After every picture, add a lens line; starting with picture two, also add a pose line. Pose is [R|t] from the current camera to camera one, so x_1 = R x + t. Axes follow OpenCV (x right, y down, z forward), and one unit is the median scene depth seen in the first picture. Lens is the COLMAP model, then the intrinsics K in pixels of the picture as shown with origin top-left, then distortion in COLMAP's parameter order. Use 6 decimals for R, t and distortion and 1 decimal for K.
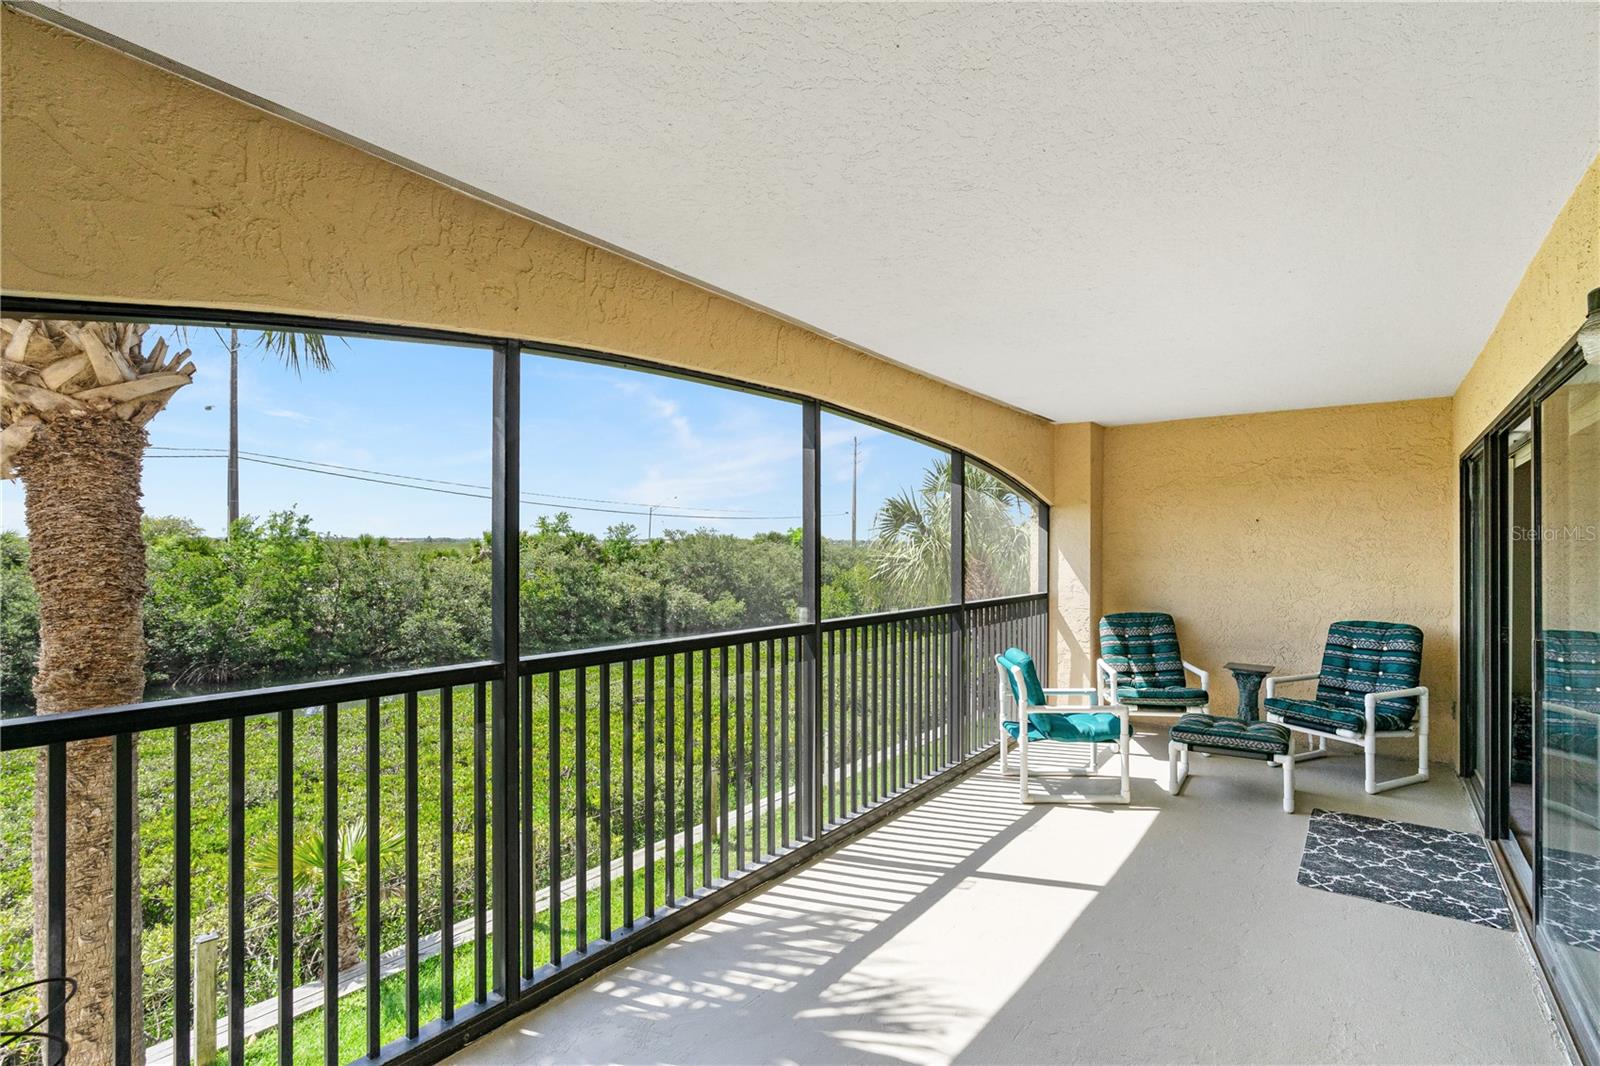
lens RADIAL K [[740.3, 0, 804.7], [0, 740.3, 544.3], [0, 0, 1]] dist [-0.002524, 0.000303]
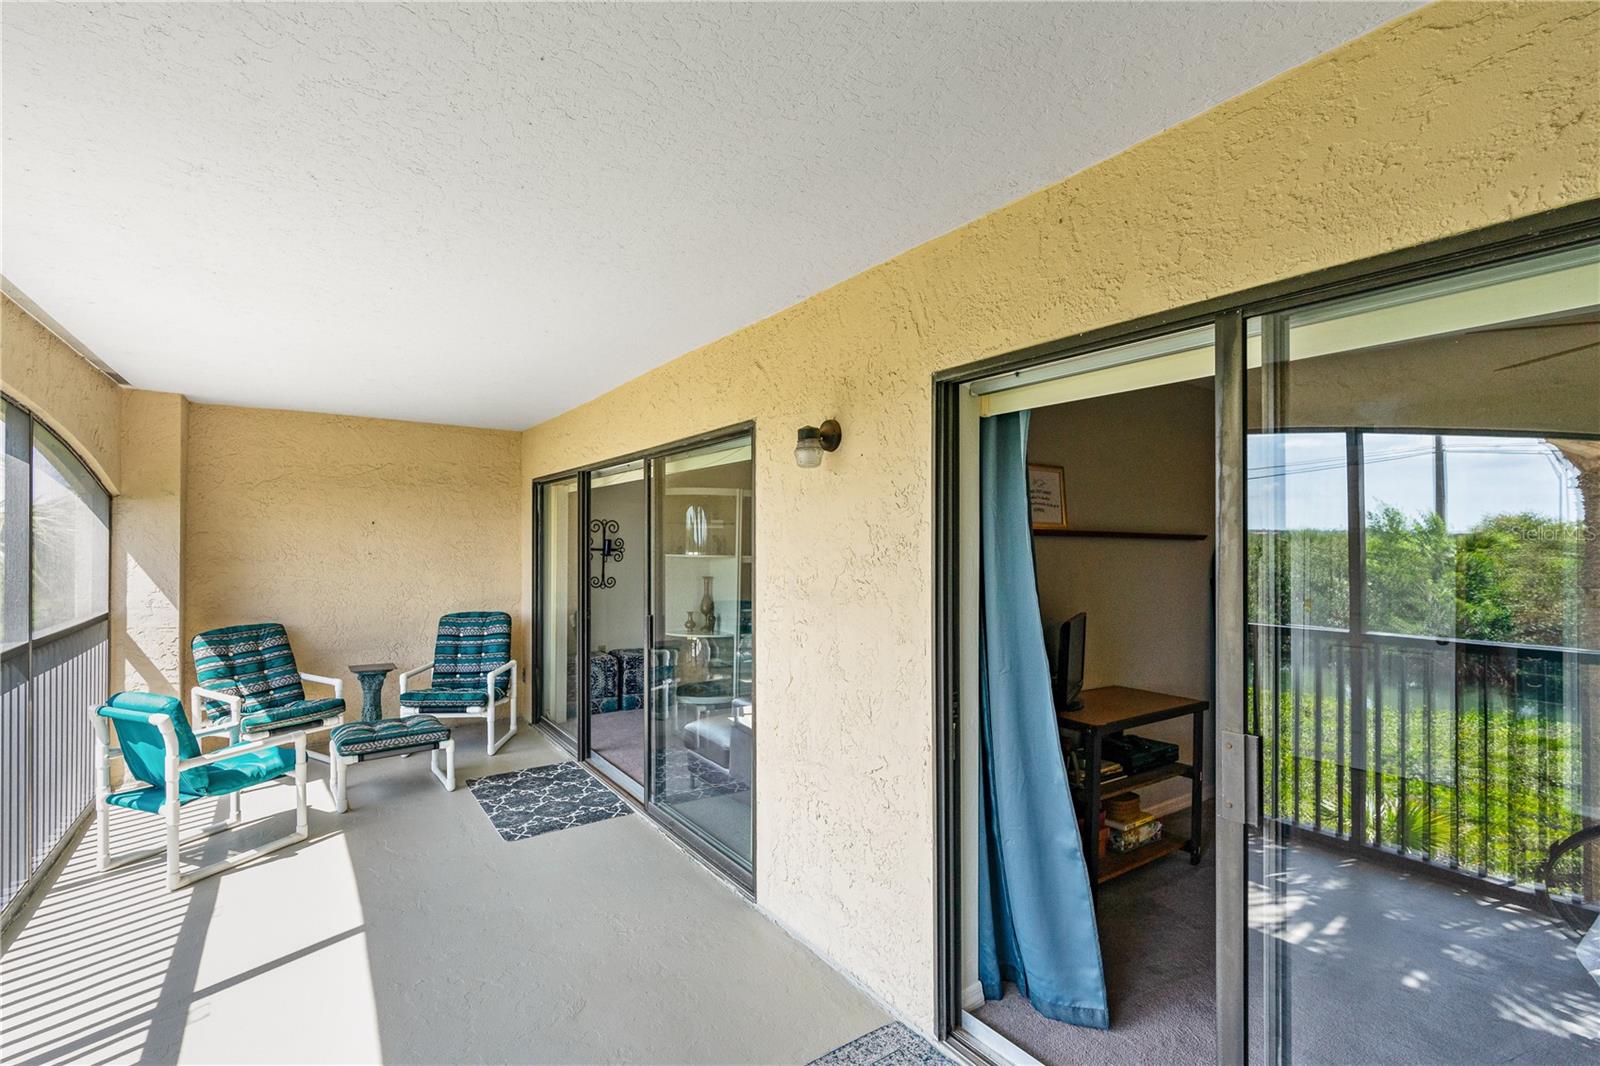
lens RADIAL K [[740.5, 0, 825.7], [0, 740.5, 534.0], [0, 0, 1]] dist [0.000038, 0.000701]
pose [[0.295608, 0.010625, 0.955250, -0.206004], [-0.010737, 0.999912, -0.007800, -0.017699], [-0.955249, -0.007951, 0.295696, 0.111138]]
